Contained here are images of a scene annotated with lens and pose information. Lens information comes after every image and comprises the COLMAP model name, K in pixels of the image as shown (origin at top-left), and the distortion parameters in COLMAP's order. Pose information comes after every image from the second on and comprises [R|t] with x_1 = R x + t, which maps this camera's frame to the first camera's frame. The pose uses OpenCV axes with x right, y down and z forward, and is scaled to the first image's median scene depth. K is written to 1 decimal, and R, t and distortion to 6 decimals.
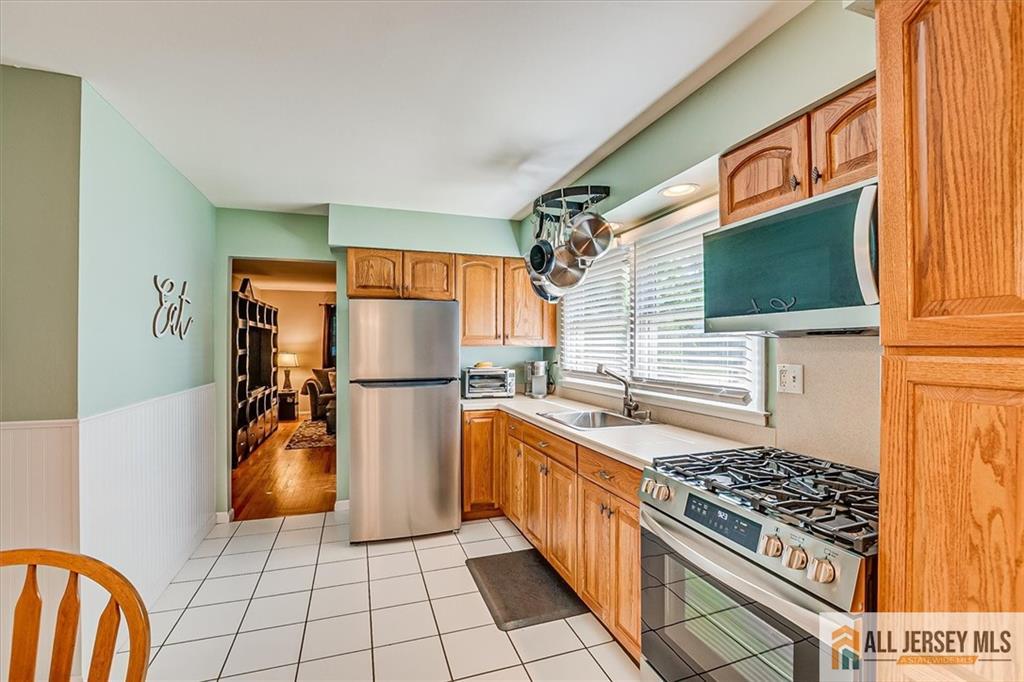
lens RADIAL K [[443.6, 0, 512.2], [0, 443.6, 343.3], [0, 0, 1]] dist [-0.035768, 0.001526]
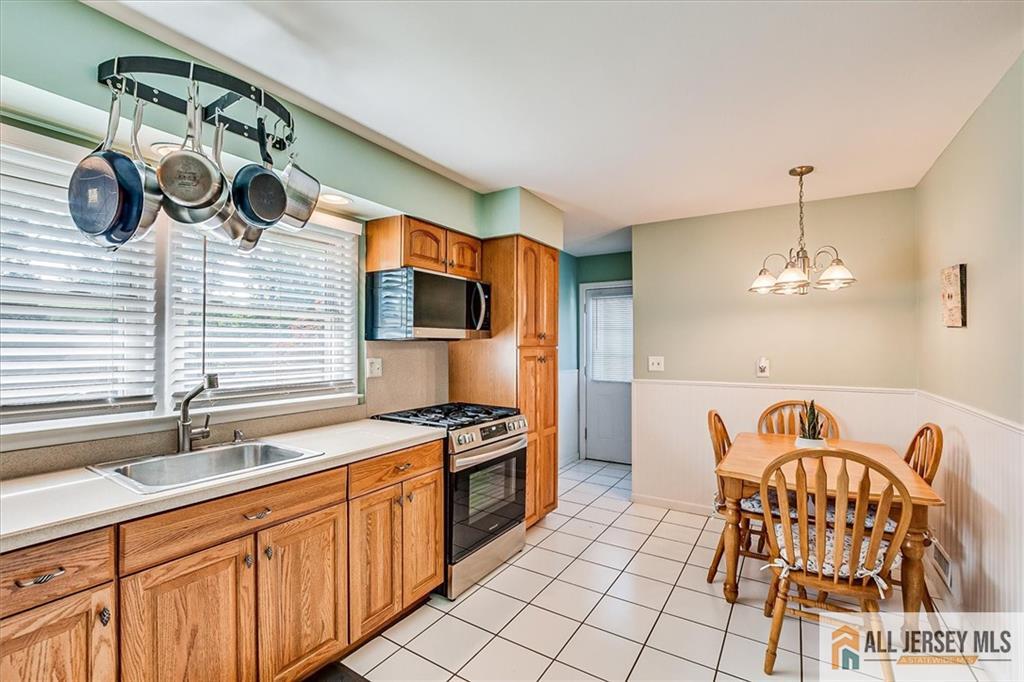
lens RADIAL K [[443.6, 0, 510.9], [0, 443.6, 342.1], [0, 0, 1]] dist [-0.035768, 0.001526]
pose [[-0.623302, 0.004788, 0.781967, -0.580508], [-0.005597, 0.999928, -0.010584, 0.004028], [-0.781961, -0.010973, -0.623230, 1.079530]]
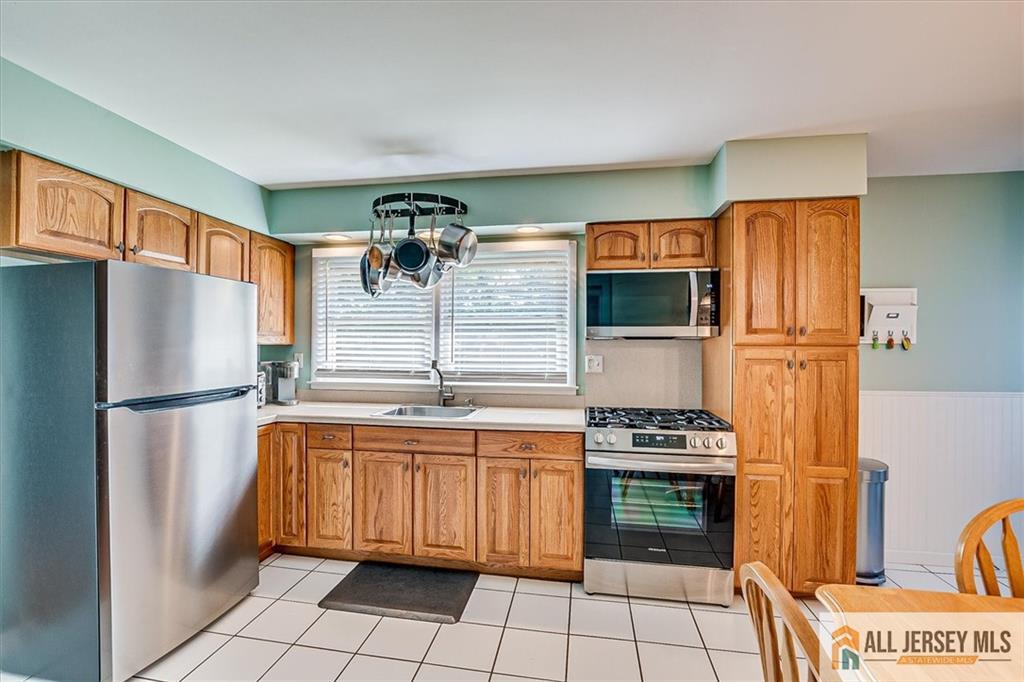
lens RADIAL K [[443.6, 0, 507.5], [0, 443.6, 342.5], [0, 0, 1]] dist [-0.035768, 0.001526]
pose [[0.480086, 0.008815, 0.877177, -0.689040], [-0.009786, 0.999941, -0.004693, 0.005397], [-0.877167, -0.006331, 0.480144, 0.325814]]
